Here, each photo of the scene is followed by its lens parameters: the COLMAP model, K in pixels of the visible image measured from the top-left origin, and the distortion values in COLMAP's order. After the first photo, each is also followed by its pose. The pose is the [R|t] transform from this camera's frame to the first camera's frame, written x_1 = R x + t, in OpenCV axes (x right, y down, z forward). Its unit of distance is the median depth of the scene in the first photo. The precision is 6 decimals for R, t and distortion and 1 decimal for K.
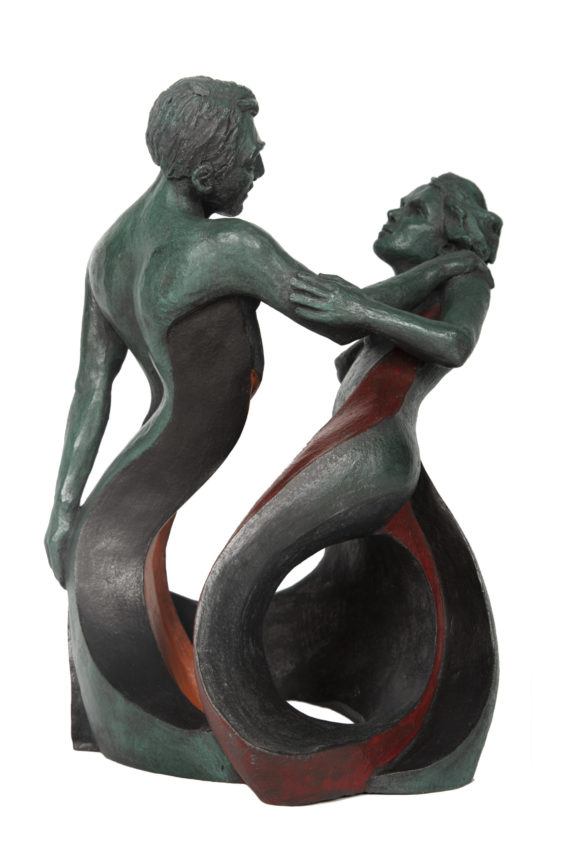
lens RADIAL K [[1823.7, 0, 283.6], [0, 1823.7, 427.8], [0, 0, 1]] dist [0.013729, 0.000000]
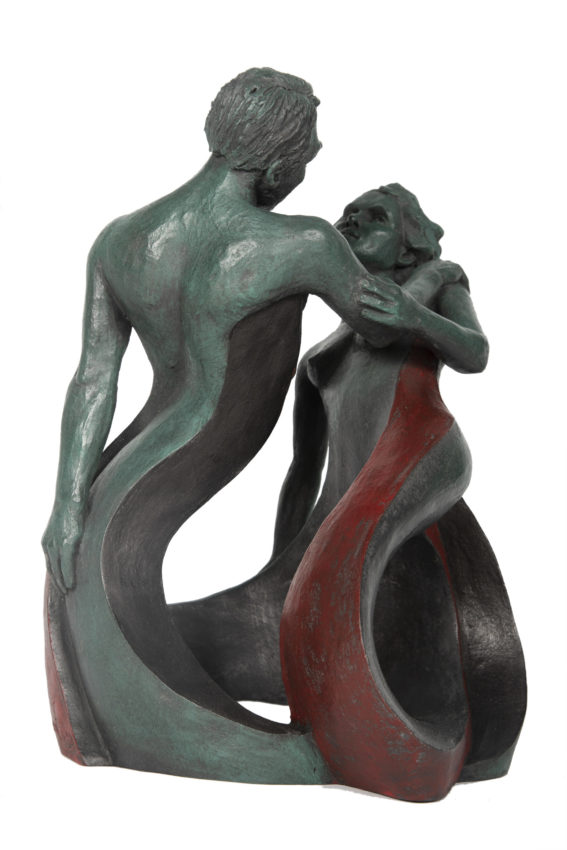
lens RADIAL K [[1823.7, 0, 283.9], [0, 1823.7, 426.9], [0, 0, 1]] dist [0.013729, 0.000000]
pose [[0.865133, 0.015244, 0.501311, -0.535217], [-0.017946, 0.999839, 0.000568, -0.000513], [-0.501221, -0.009488, 0.865267, 0.147456]]
